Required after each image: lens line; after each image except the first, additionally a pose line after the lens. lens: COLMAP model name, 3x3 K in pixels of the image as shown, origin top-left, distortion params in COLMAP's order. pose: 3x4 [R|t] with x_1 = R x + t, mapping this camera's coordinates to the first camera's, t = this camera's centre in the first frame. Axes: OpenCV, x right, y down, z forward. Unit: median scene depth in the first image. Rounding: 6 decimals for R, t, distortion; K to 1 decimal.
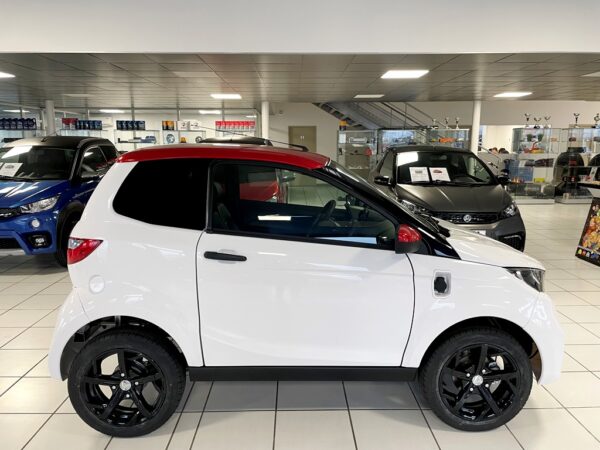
lens RADIAL K [[450.2, 0, 300.0], [0, 450.2, 225.0], [0, 0, 1]] dist [0.057882, -0.079544]
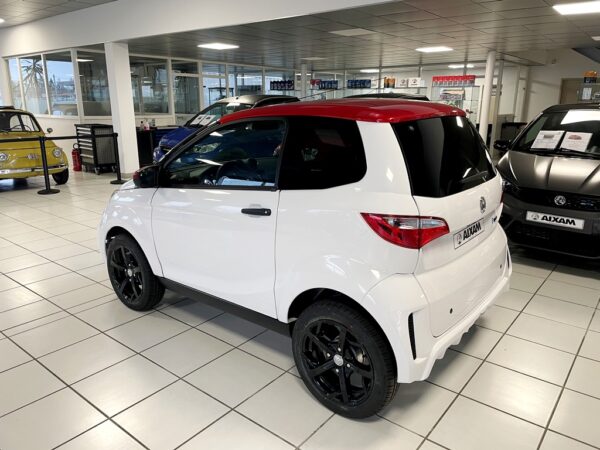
lens RADIAL K [[450.2, 0, 300.0], [0, 450.2, 225.0], [0, 0, 1]] dist [0.057882, -0.079544]
pose [[0.765491, 0.169425, -0.620740, 0.245800], [-0.114051, 0.985163, 0.128244, -0.010403], [0.633258, -0.027373, 0.773457, 0.064257]]
